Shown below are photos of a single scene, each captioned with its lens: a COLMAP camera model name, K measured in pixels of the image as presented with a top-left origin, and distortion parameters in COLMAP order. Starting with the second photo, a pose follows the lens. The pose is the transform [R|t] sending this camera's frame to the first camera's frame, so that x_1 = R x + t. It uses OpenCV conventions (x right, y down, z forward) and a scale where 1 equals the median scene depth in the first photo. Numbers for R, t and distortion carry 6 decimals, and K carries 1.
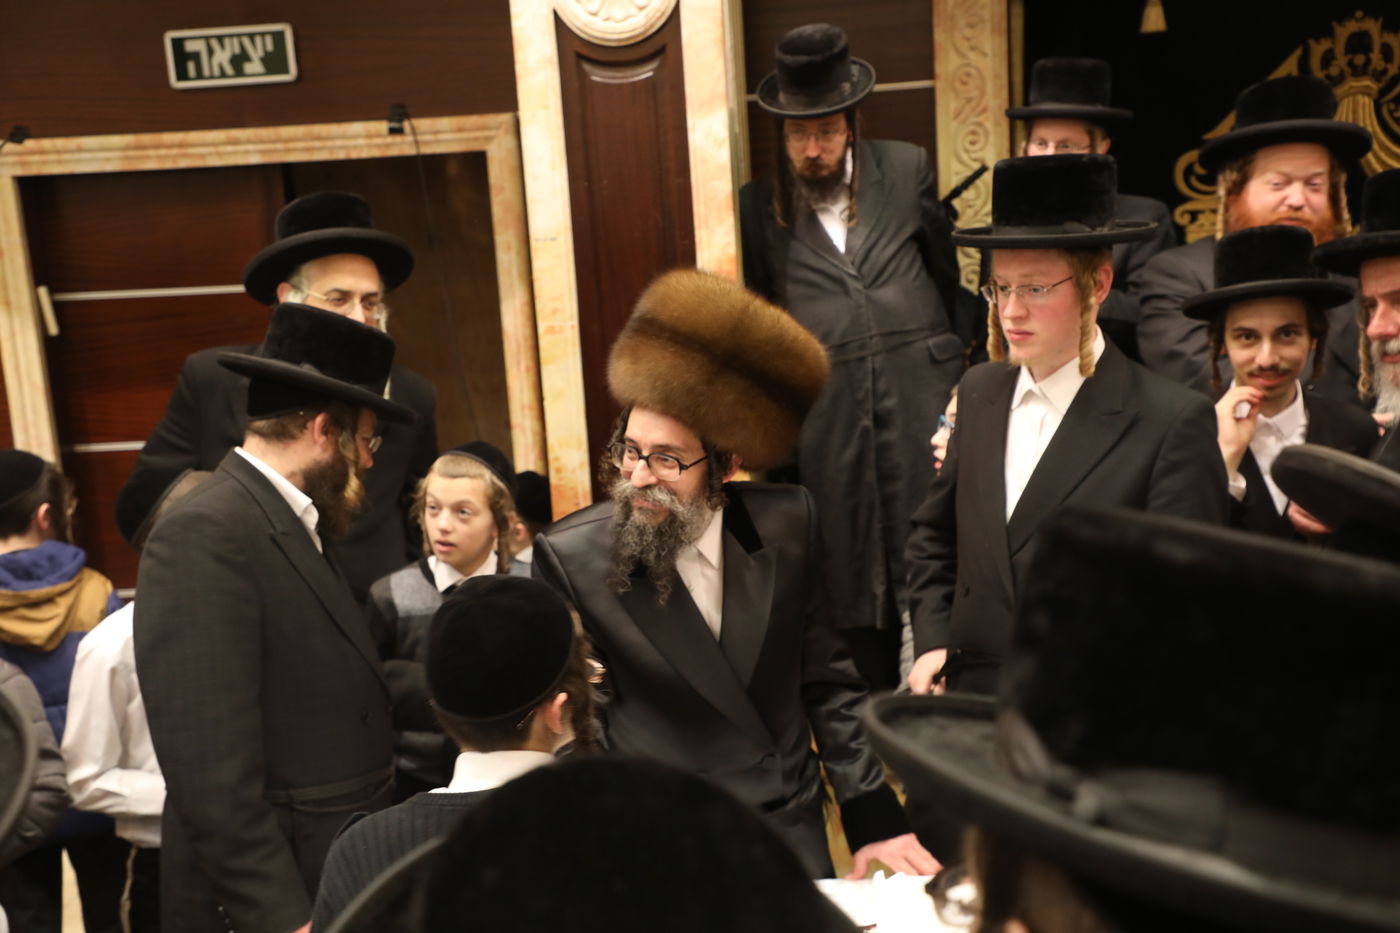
lens RADIAL K [[1698.6, 0, 759.5], [0, 1698.6, 452.4], [0, 0, 1]] dist [0.152167, 0.000000]
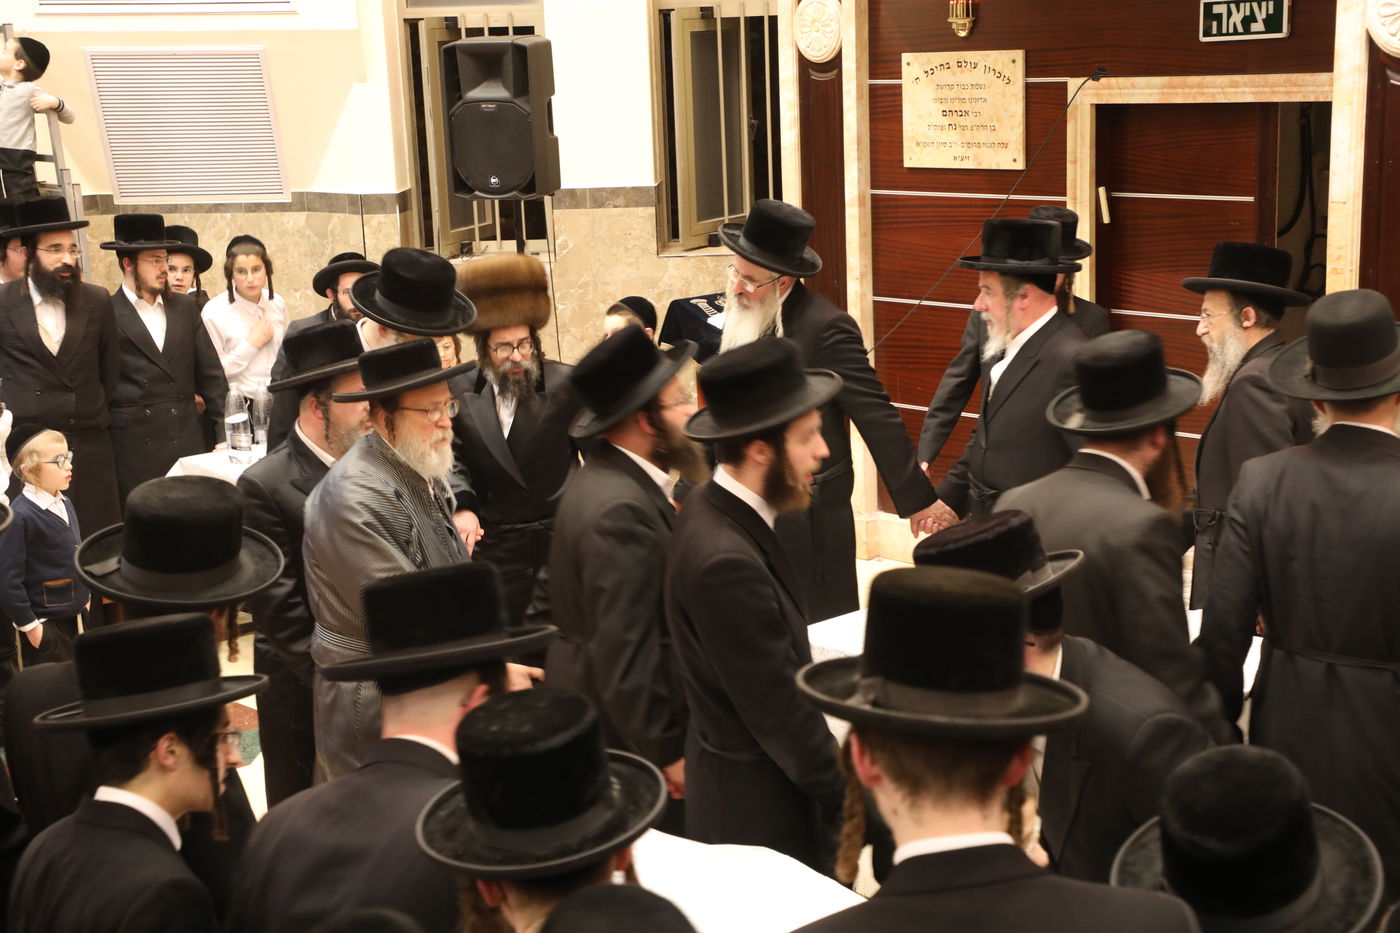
lens RADIAL K [[2568.7, 0, 696.1], [0, 2568.7, 465.4], [0, 0, 1]] dist [0.479413, 0.000000]
pose [[0.735051, 0.168196, -0.656818, 0.724313], [-0.121407, 0.985736, 0.116556, -0.083775], [0.667053, -0.005933, 0.744986, -0.703633]]
